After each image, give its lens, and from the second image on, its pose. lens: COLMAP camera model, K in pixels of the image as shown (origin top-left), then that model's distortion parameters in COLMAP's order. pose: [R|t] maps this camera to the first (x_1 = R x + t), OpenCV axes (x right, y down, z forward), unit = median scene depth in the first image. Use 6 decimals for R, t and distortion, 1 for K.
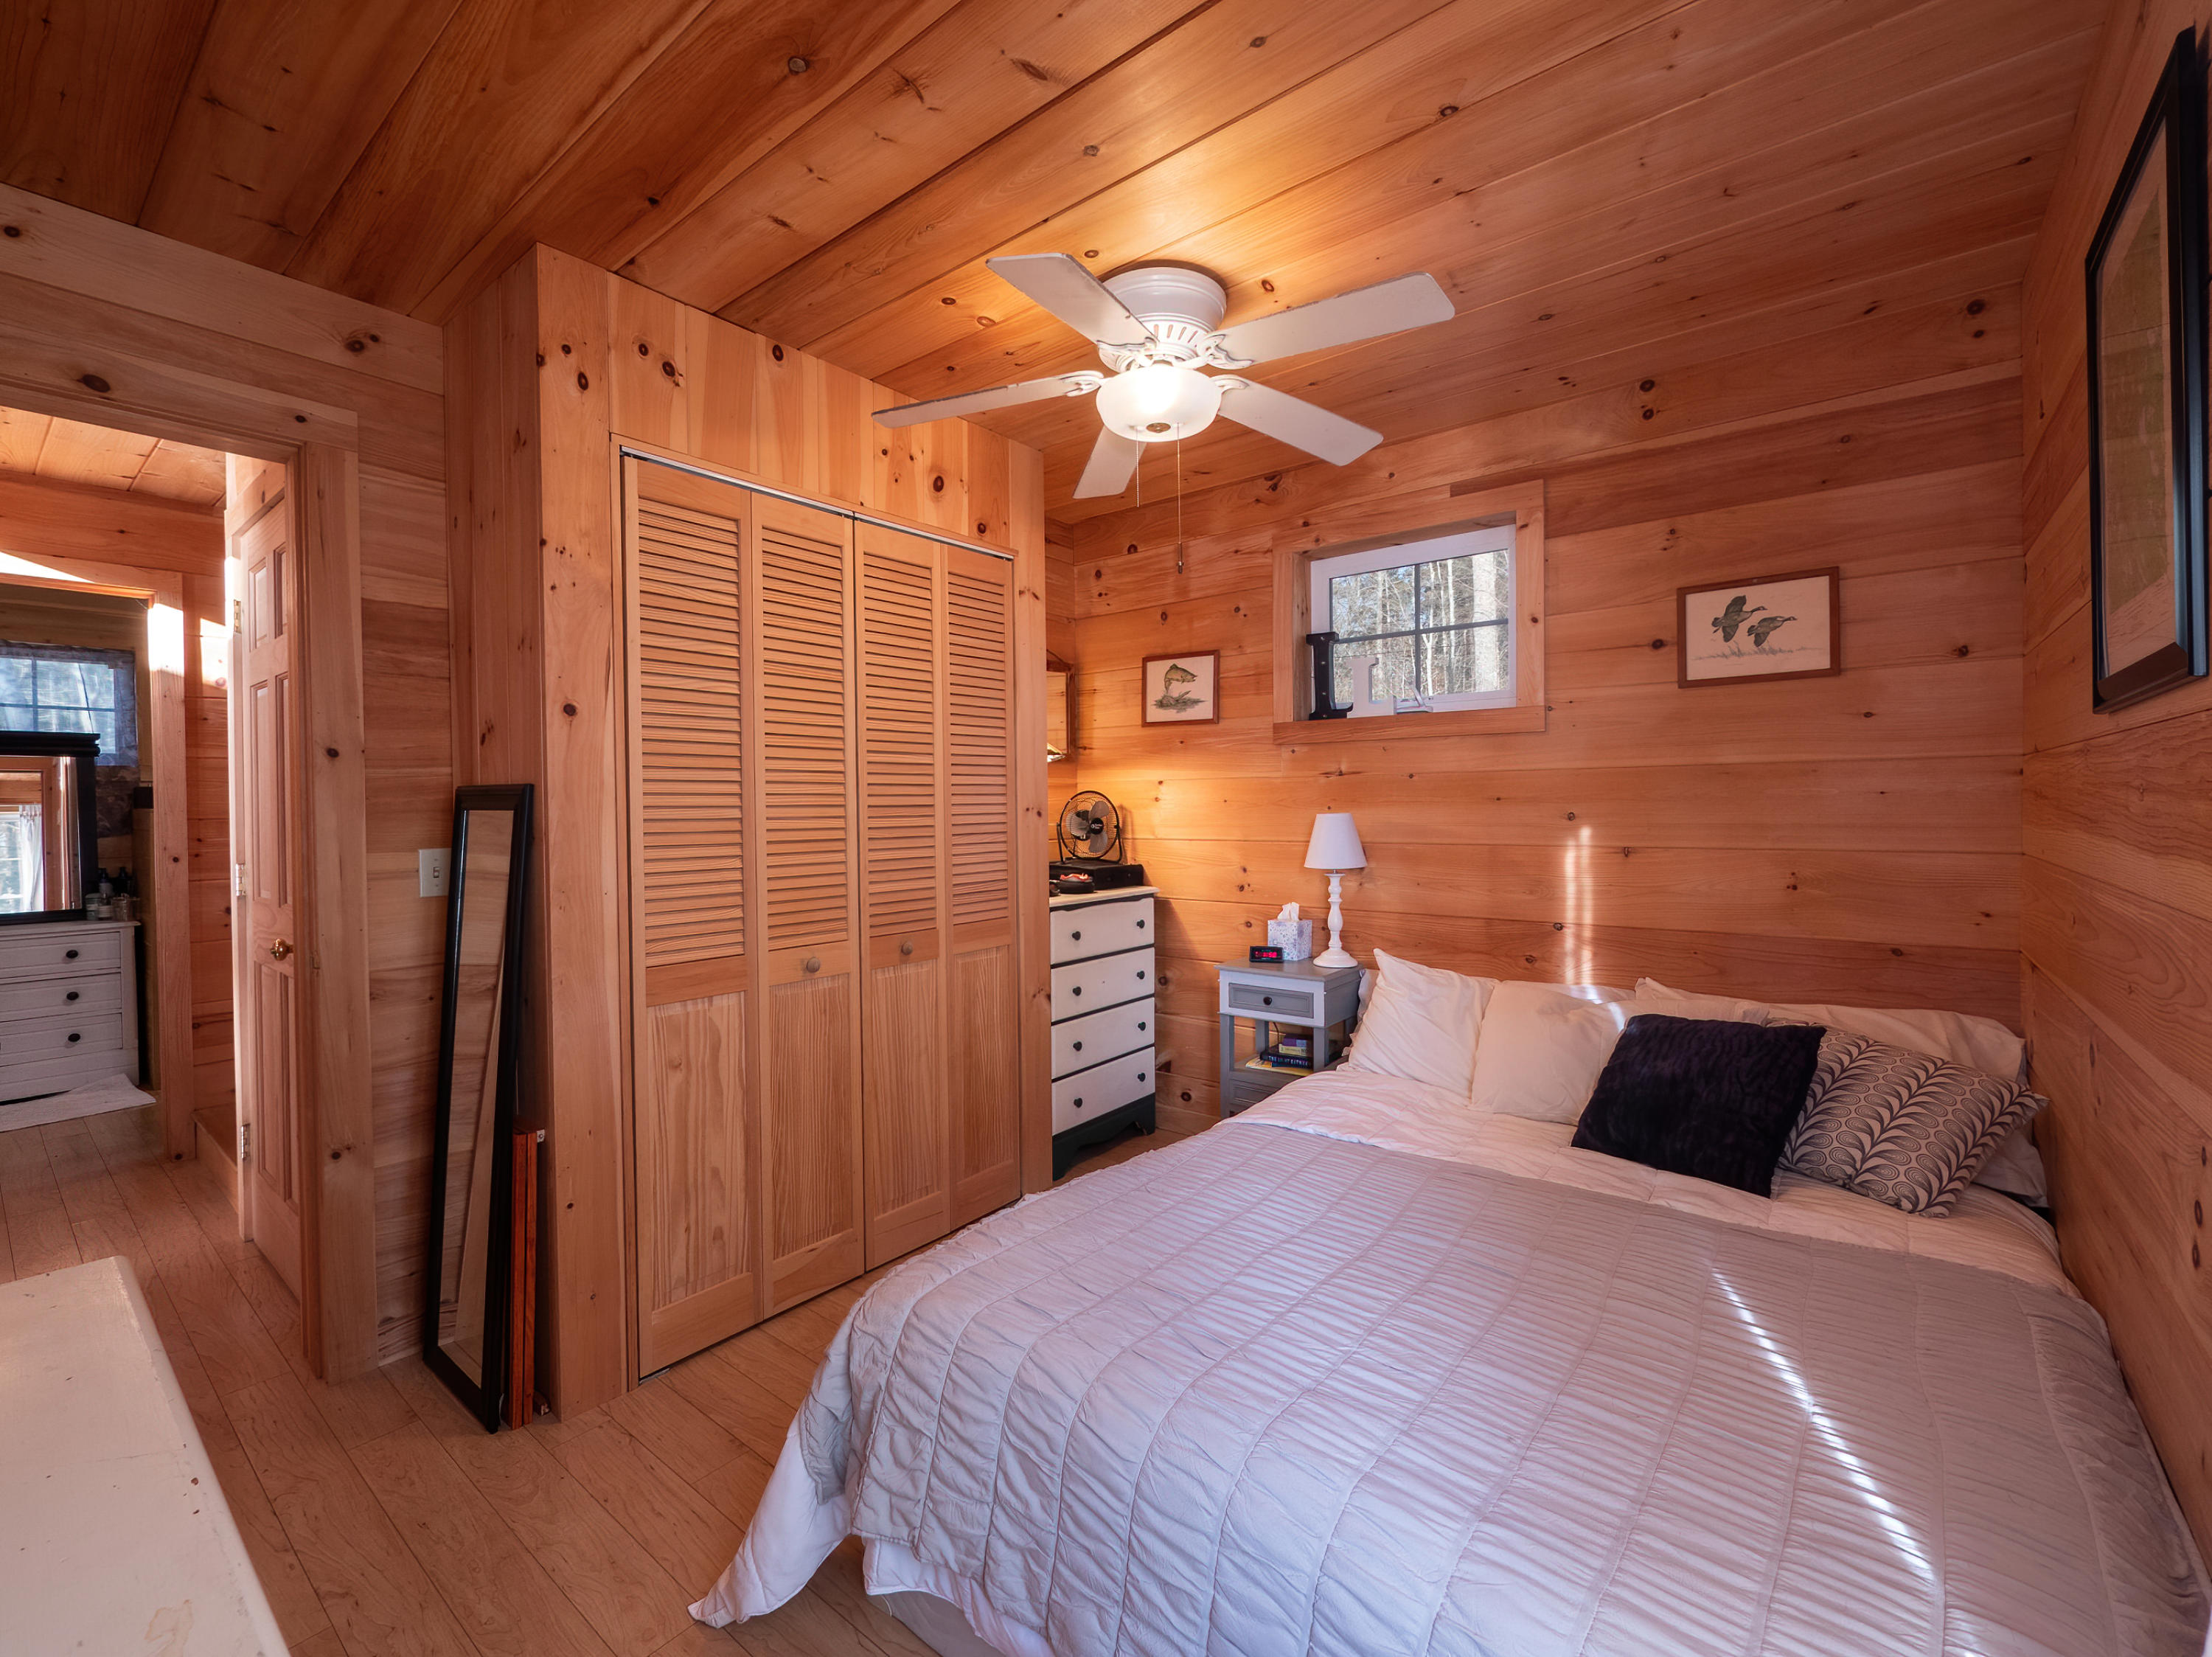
lens RADIAL K [[945.9, 0, 1095.3], [0, 945.9, 827.1], [0, 0, 1]] dist [-0.003634, 0.000733]
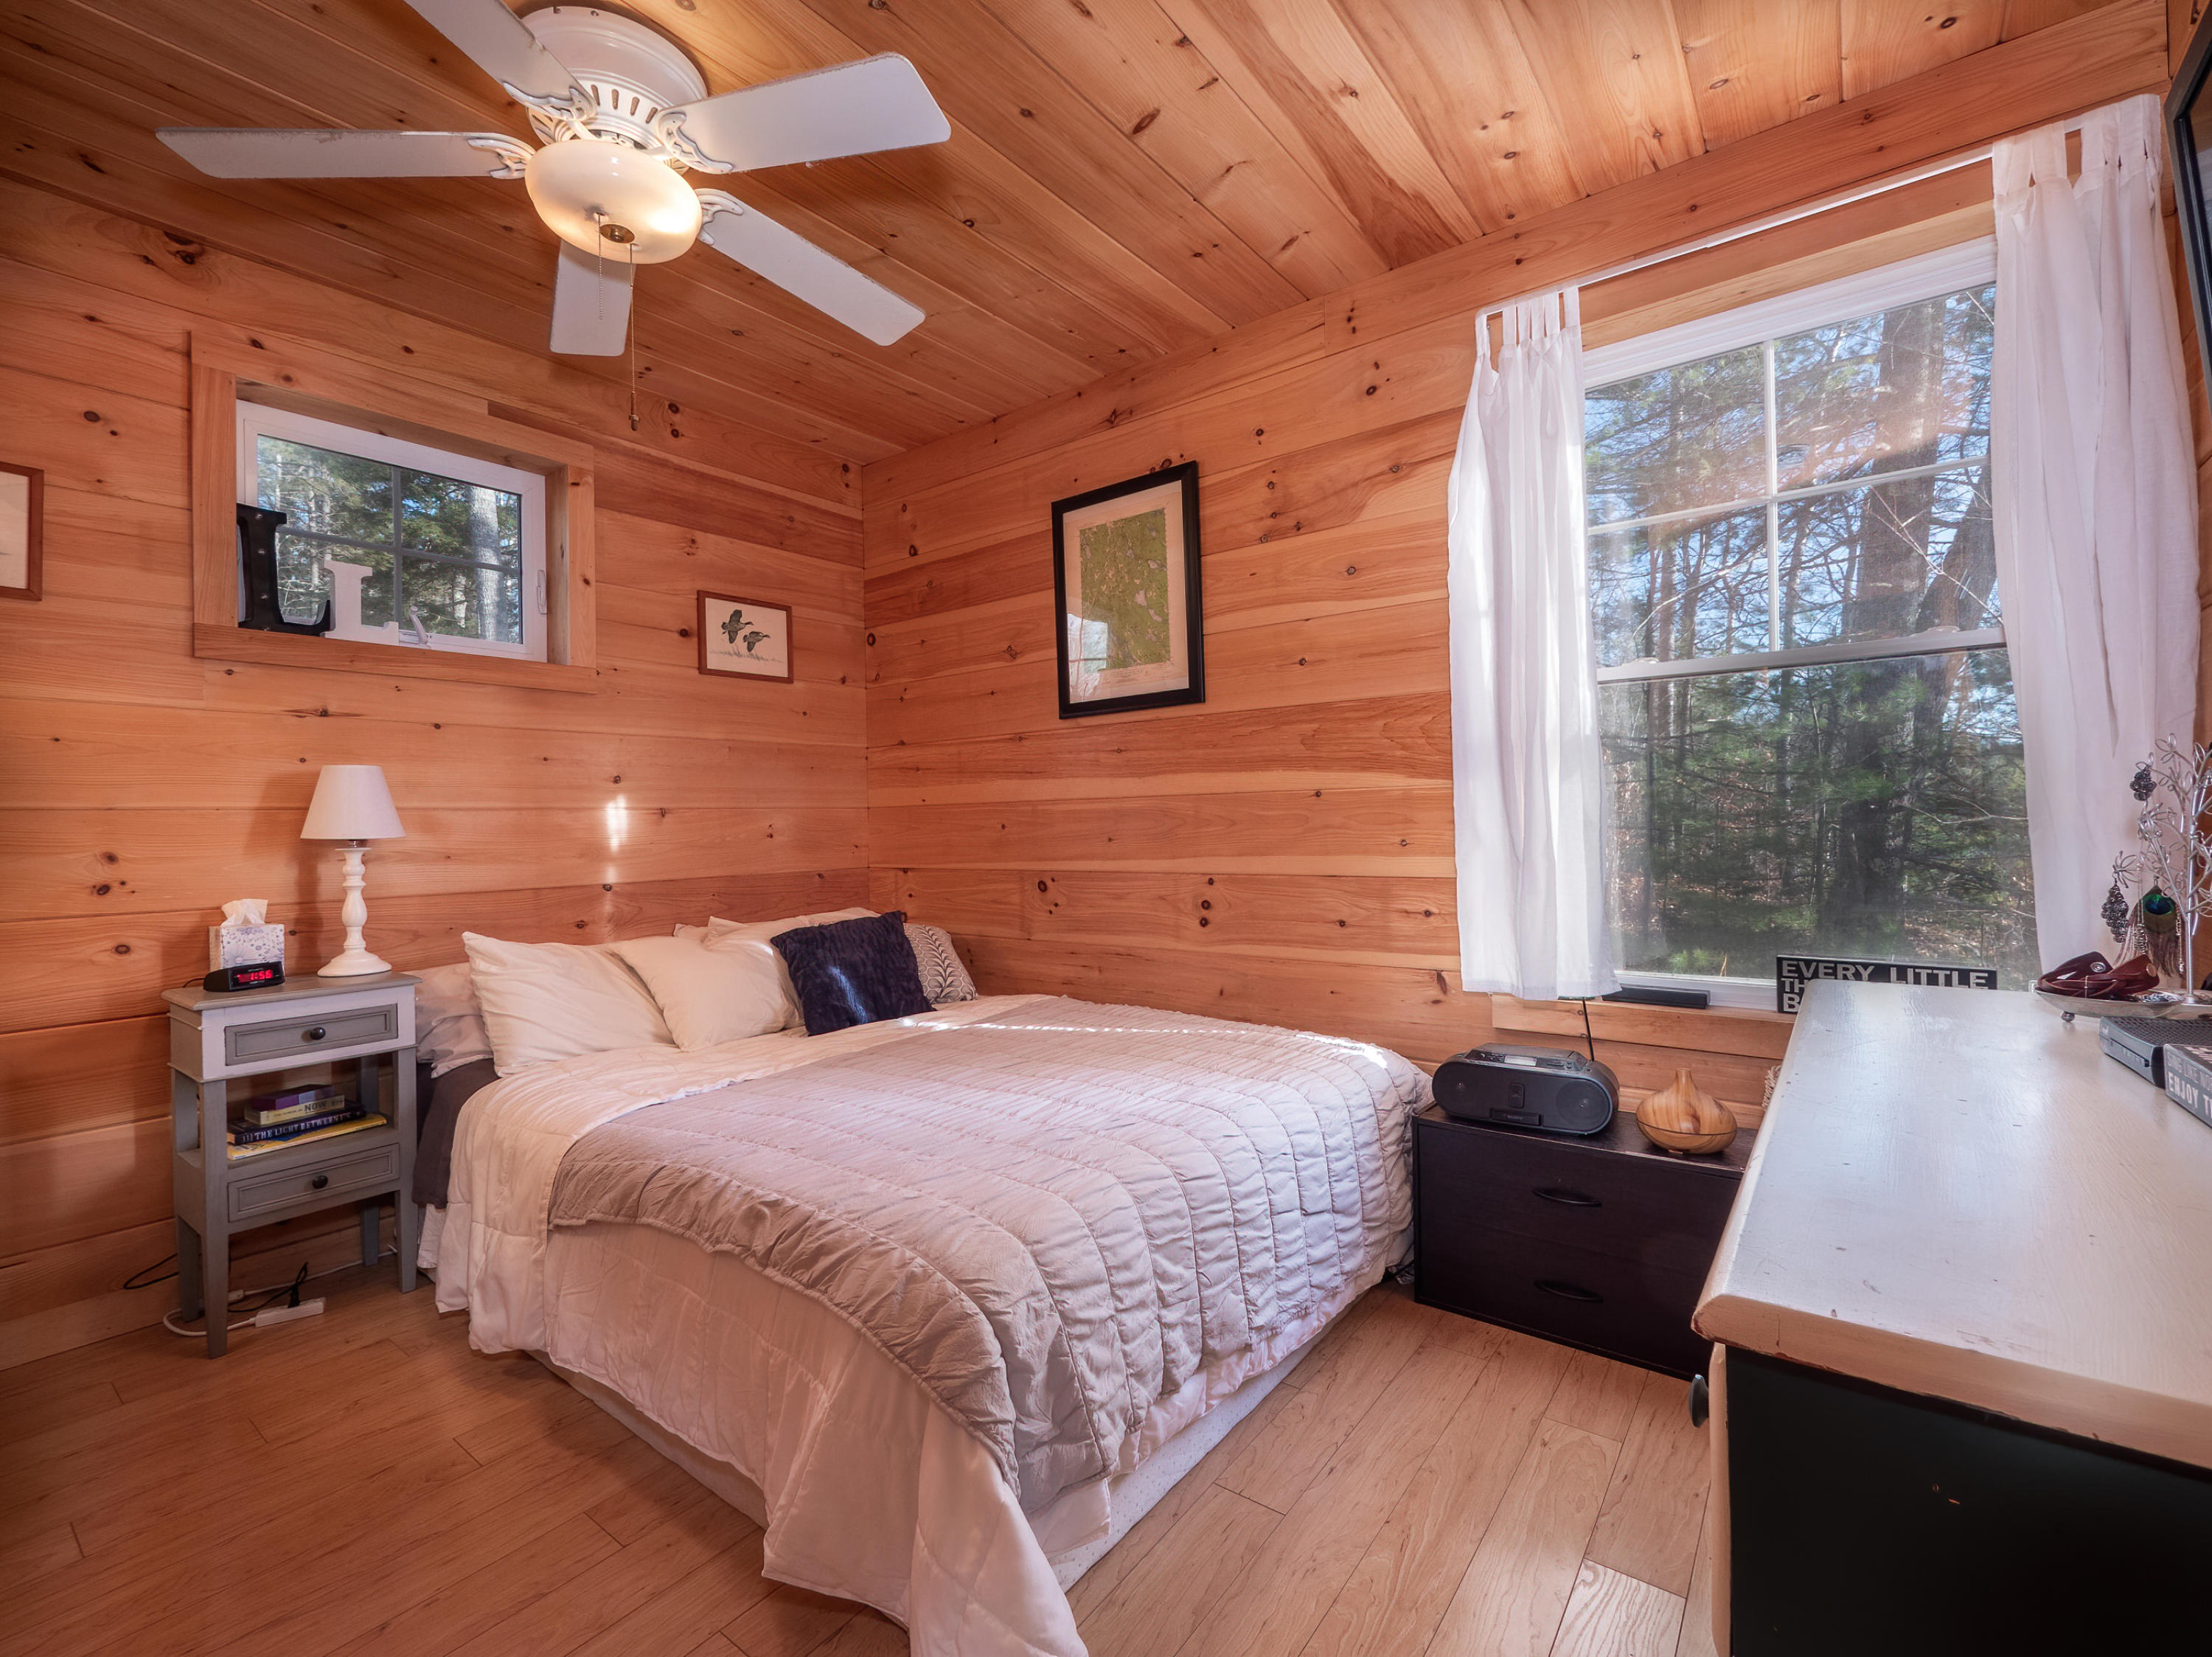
lens RADIAL K [[978.4, 0, 1106.0], [0, 978.4, 828.5], [0, 0, 1]] dist [-0.010876, 0.000020]
pose [[-0.020815, 0.007412, 0.999756, -0.625160], [0.043747, 0.999022, -0.006496, 0.078511], [-0.998826, 0.043601, -0.021119, 0.528132]]
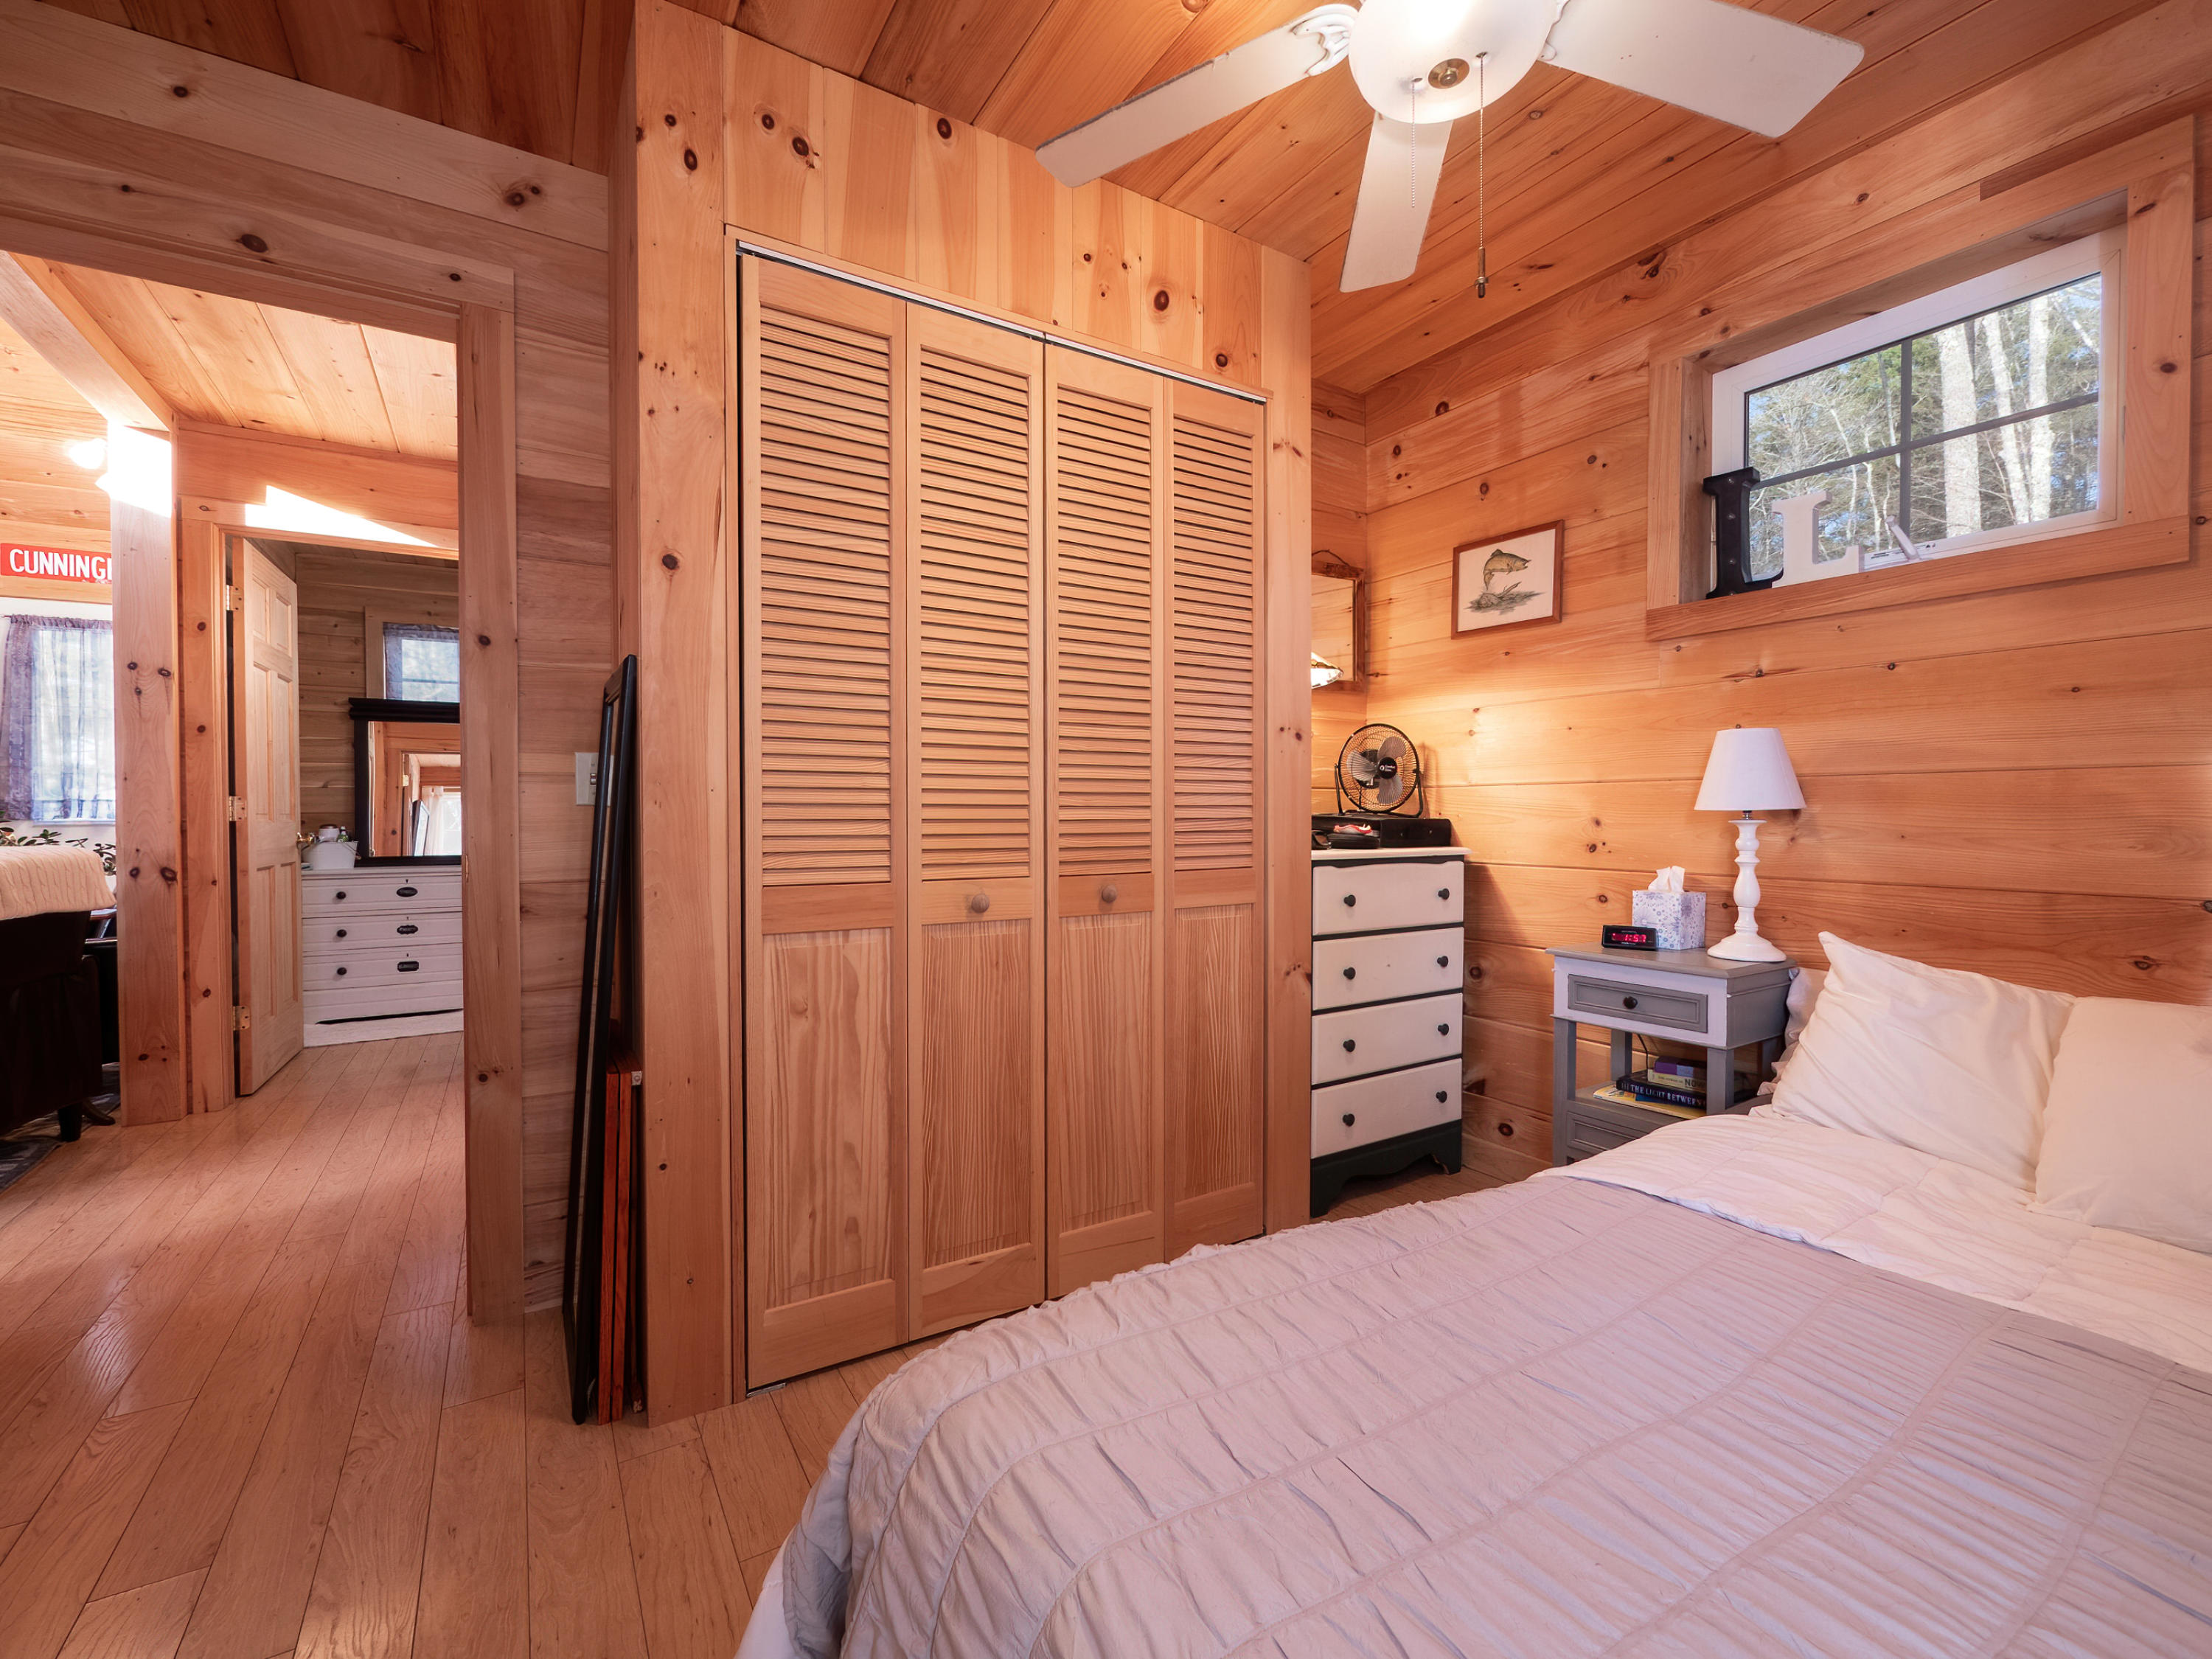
lens RADIAL K [[945.8, 0, 1095.3], [0, 945.8, 828.1], [0, 0, 1]] dist [-0.003634, 0.000733]
pose [[0.941774, 0.015904, -0.335872, 0.053982], [-0.017201, 0.999852, -0.000886, 0.076991], [0.335808, 0.006612, 0.941907, 0.268727]]
